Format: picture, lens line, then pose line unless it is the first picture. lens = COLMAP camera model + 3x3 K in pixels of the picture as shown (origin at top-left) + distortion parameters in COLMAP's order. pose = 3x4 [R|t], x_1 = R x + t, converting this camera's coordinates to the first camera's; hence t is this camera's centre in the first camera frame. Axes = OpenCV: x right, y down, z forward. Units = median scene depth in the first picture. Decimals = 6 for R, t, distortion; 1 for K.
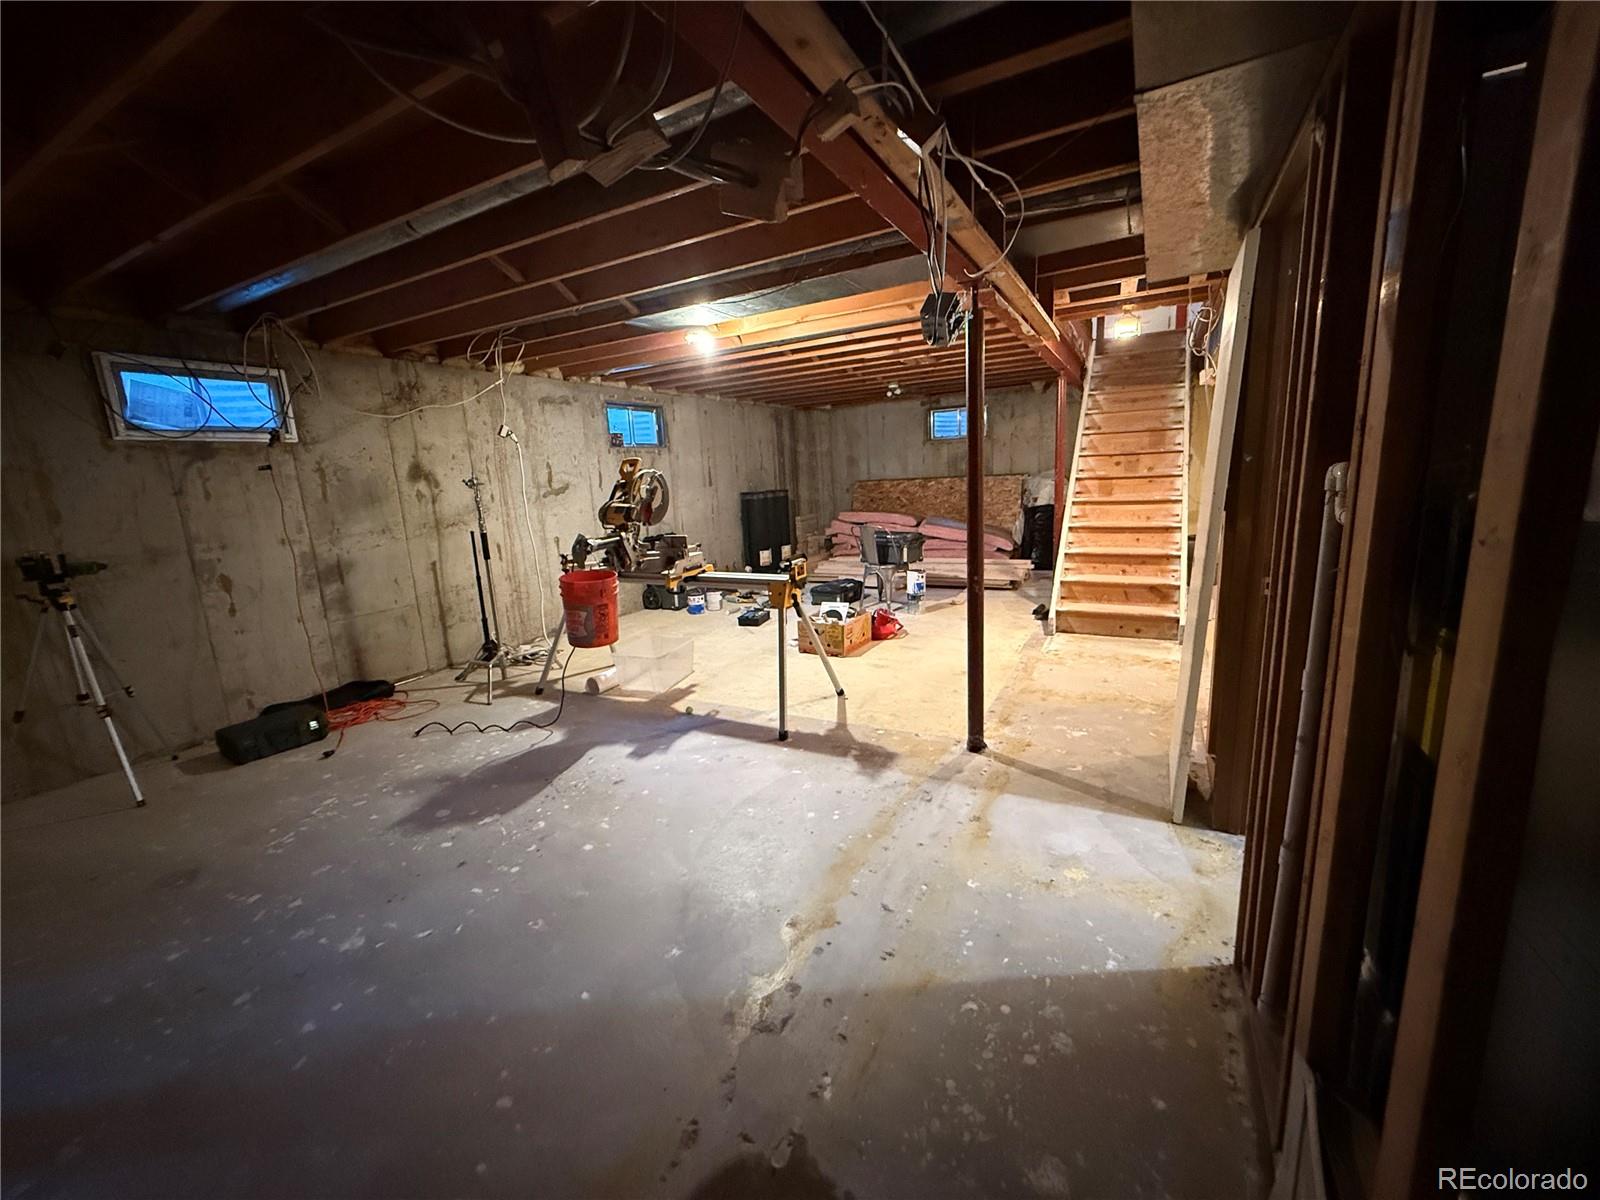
lens RADIAL K [[637.7, 0, 794.8], [0, 637.7, 597.1], [0, 0, 1]] dist [-0.001629, -0.000051]
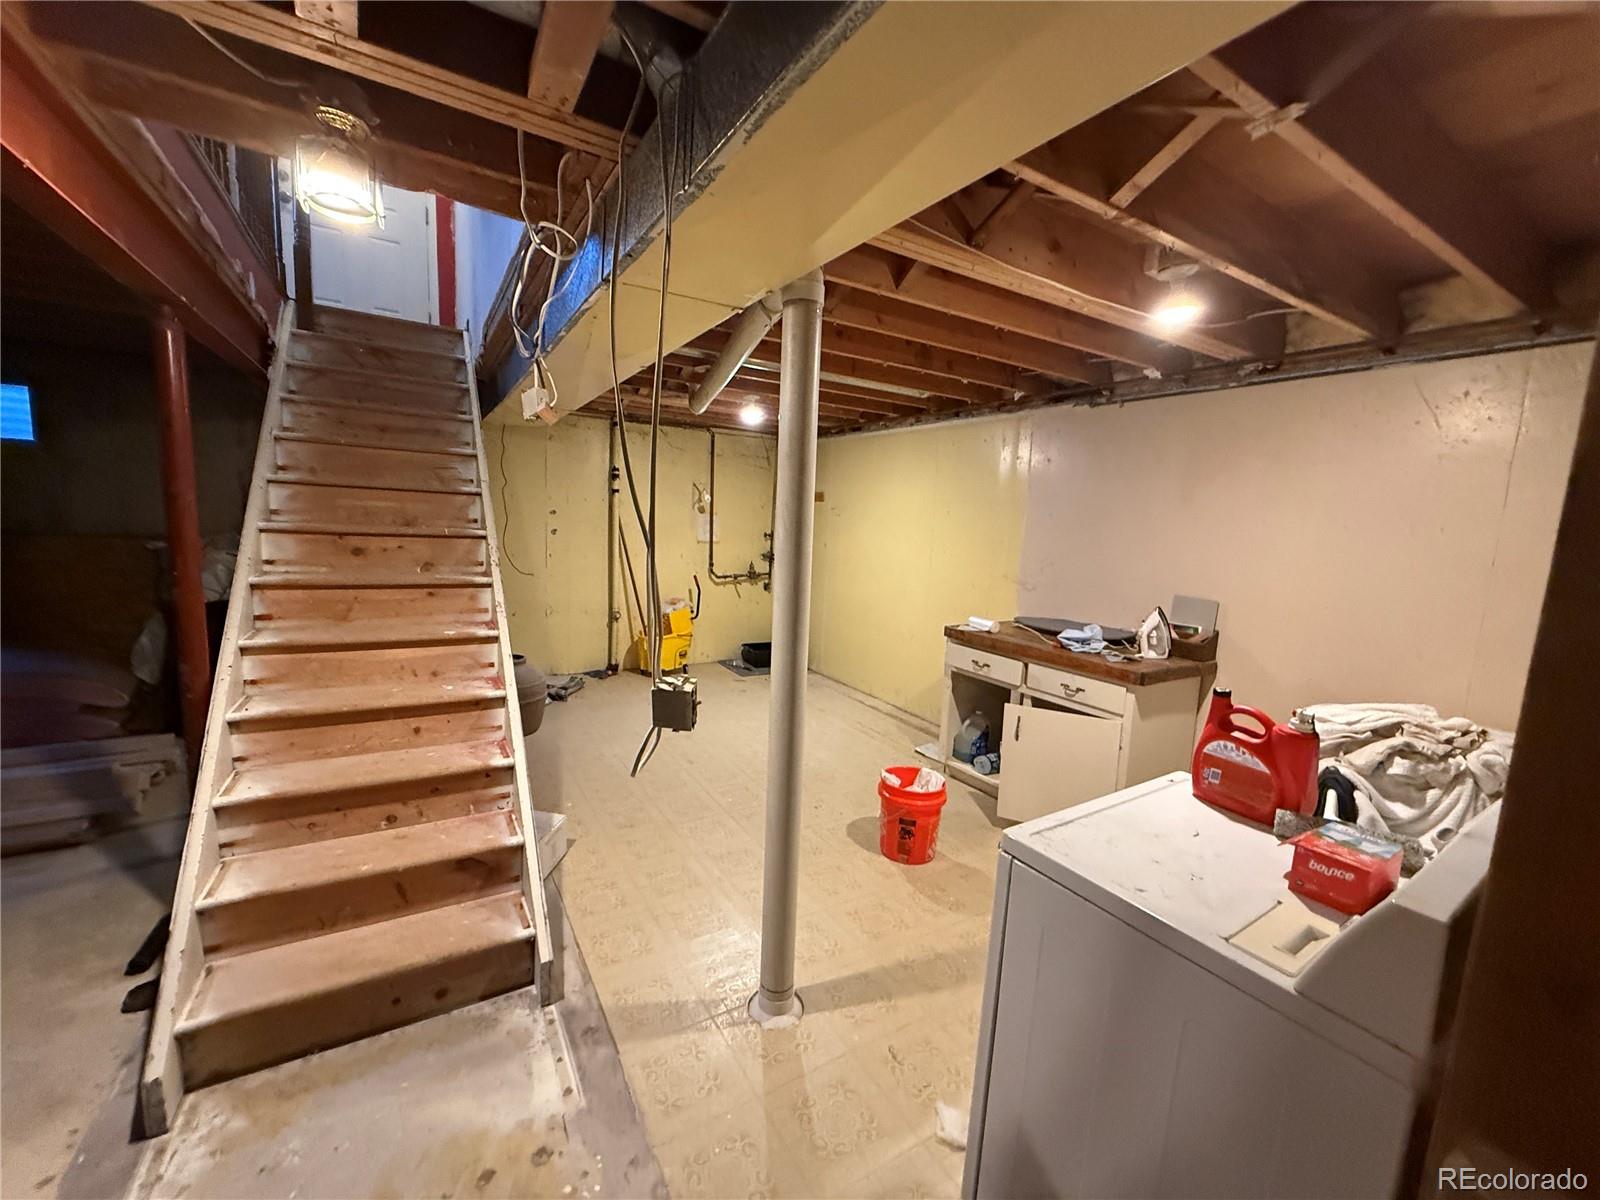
lens RADIAL K [[637.7, 0, 794.7], [0, 637.7, 598.6], [0, 0, 1]] dist [-0.001629, -0.000051]
pose [[0.500243, -0.034579, 0.865194, 0.242938], [0.091682, 0.995701, -0.013214, -0.131051], [-0.861017, 0.085933, 0.501263, 0.456442]]
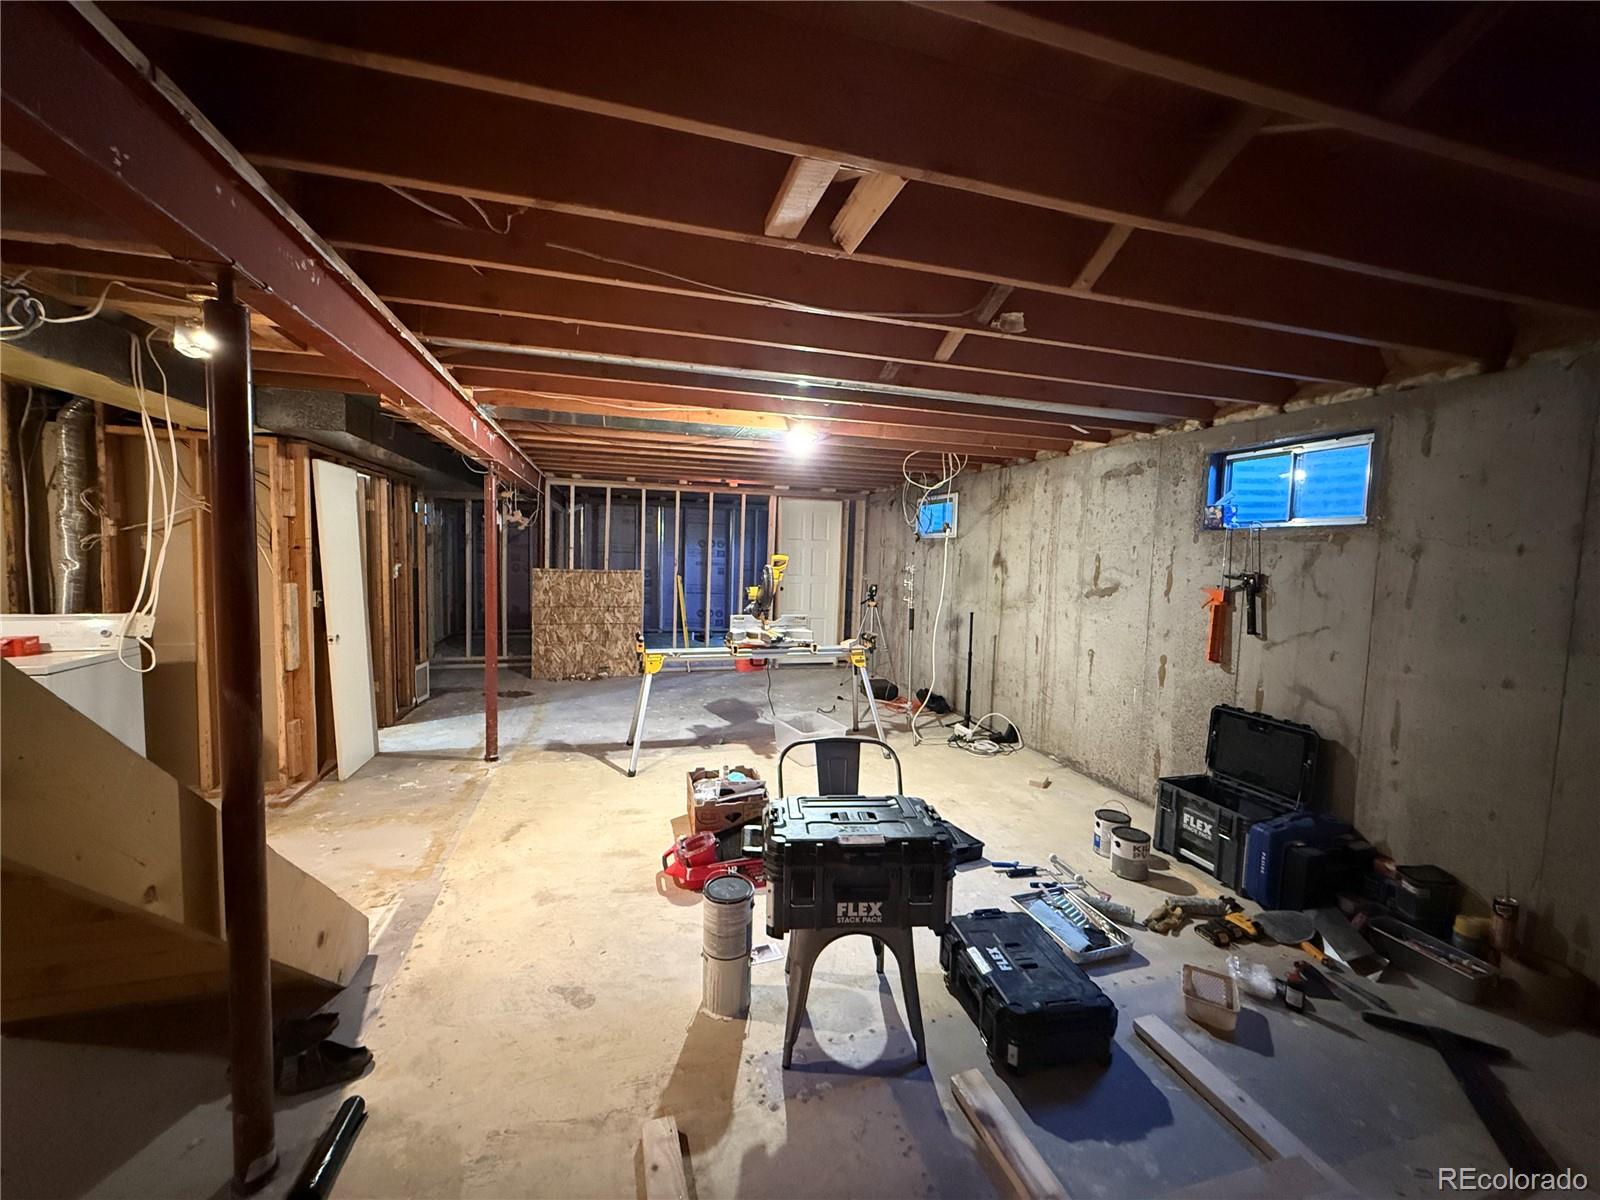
lens RADIAL K [[637.7, 0, 801.8], [0, 637.7, 596.9], [0, 0, 1]] dist [-0.001629, -0.000051]
pose [[-0.711261, 0.084074, -0.697882, 0.511906], [-0.122346, 0.962861, 0.240687, -0.375546], [0.692199, 0.256575, -0.674559, 1.589835]]
